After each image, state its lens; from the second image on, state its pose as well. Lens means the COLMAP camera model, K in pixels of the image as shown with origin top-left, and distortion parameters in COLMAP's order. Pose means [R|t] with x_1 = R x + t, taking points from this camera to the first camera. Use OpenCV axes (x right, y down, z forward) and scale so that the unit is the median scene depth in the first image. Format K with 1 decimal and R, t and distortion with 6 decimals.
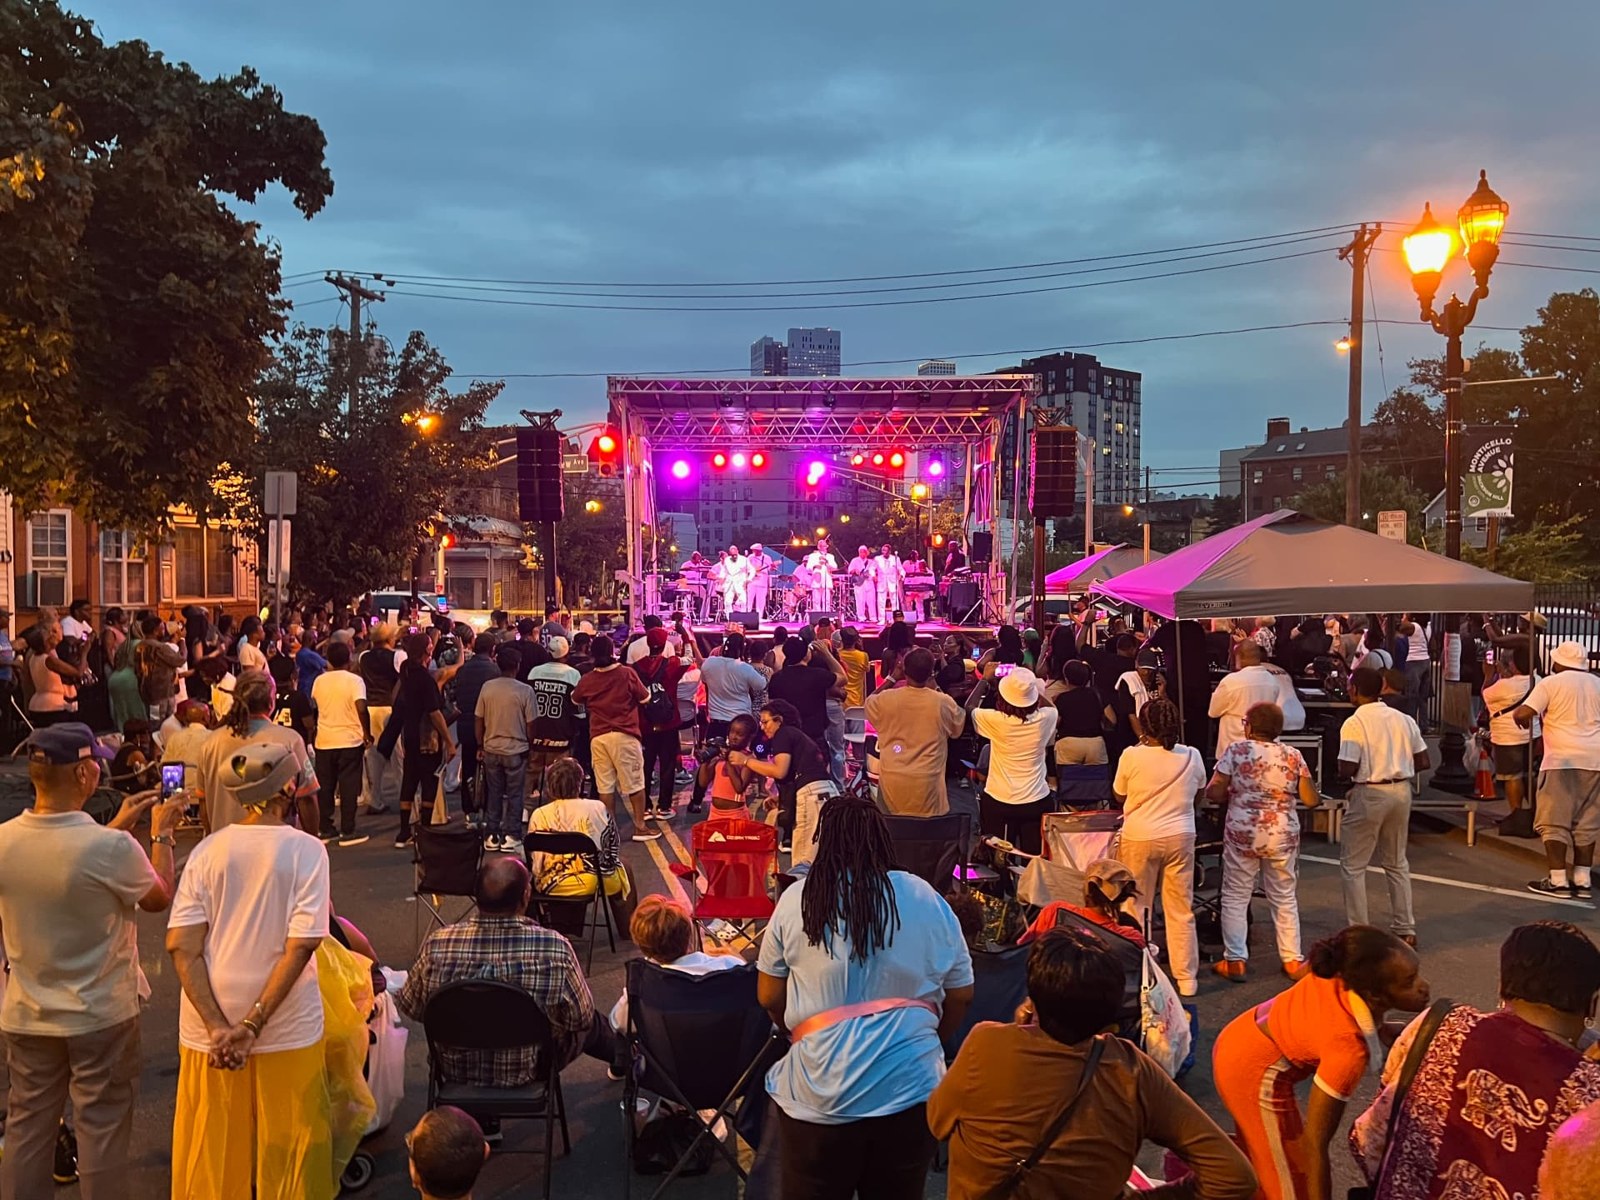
lens RADIAL K [[1201.7, 0, 798.2], [0, 1201.7, 600.1], [0, 0, 1]] dist [0.040766, -0.004445]
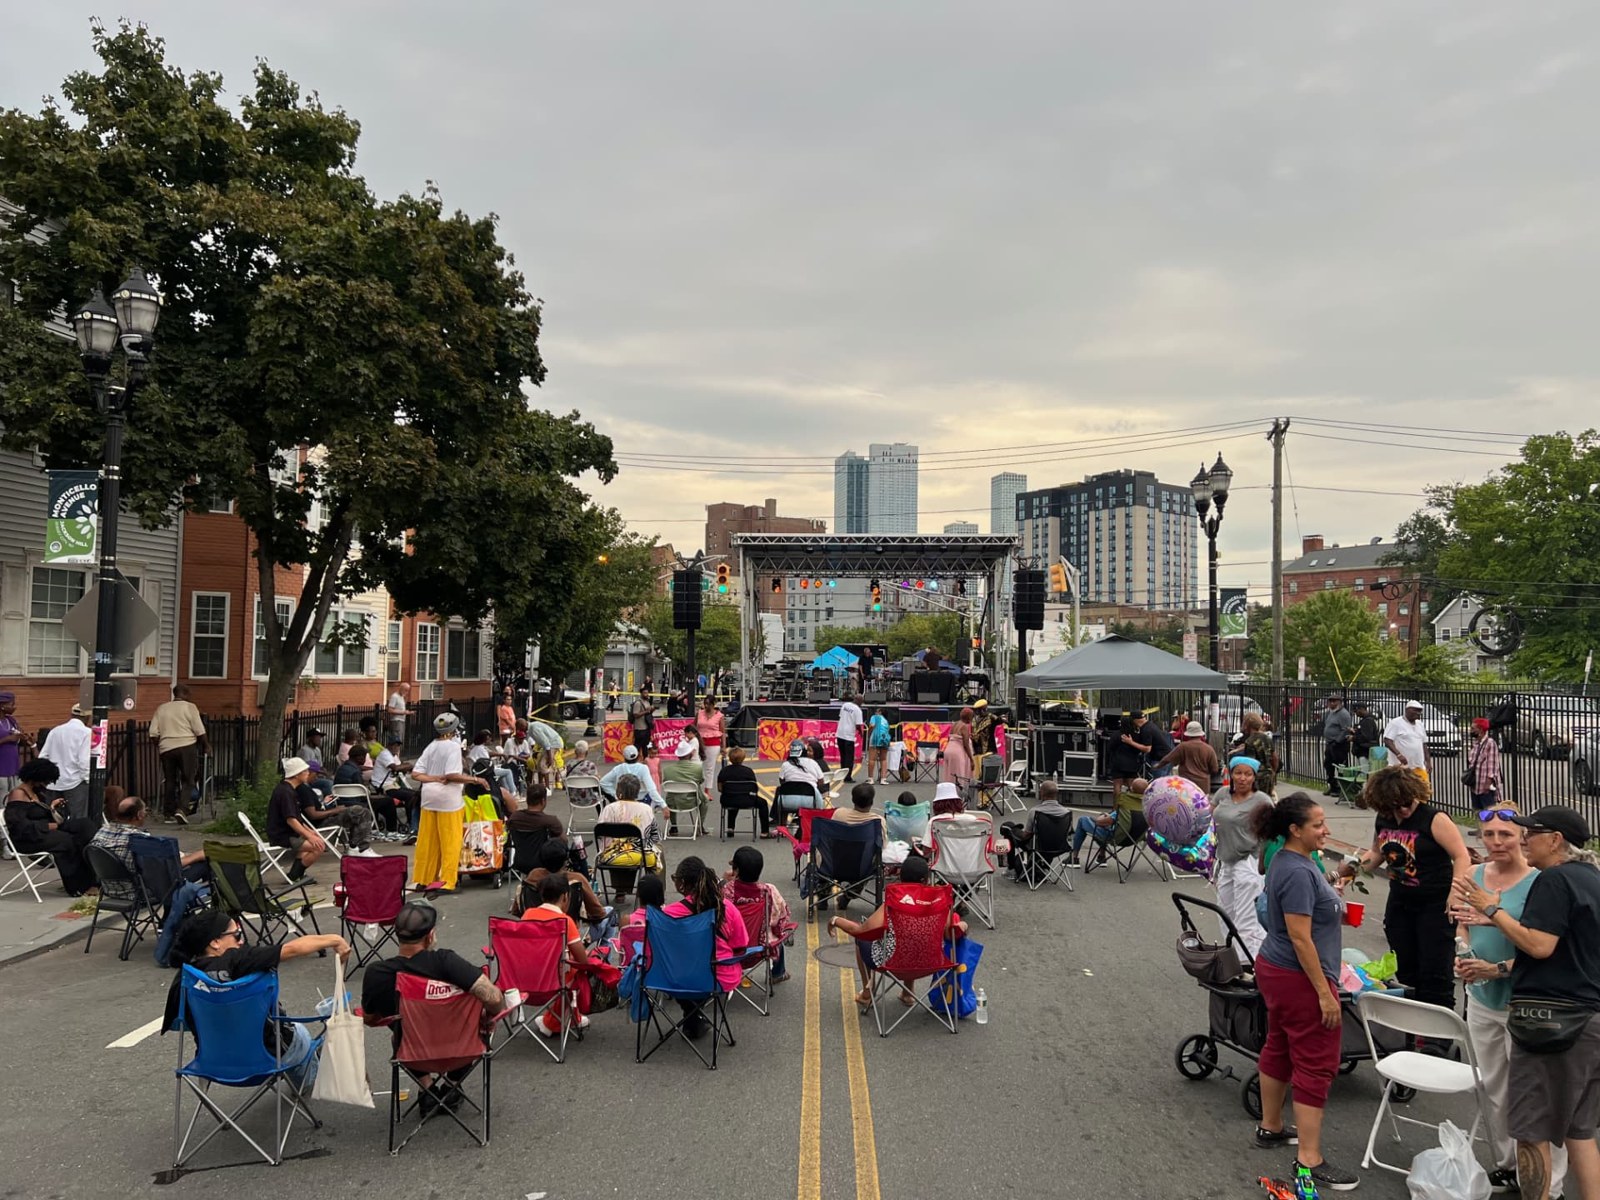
lens RADIAL K [[1201.7, 0, 800.5], [0, 1201.7, 602.7], [0, 0, 1]] dist [0.040766, -0.004445]
pose [[0.997639, 0.010207, -0.067912, 0.008489], [-0.015515, 0.996824, -0.078107, 0.004598], [0.066899, 0.078976, 0.994629, -0.134174]]
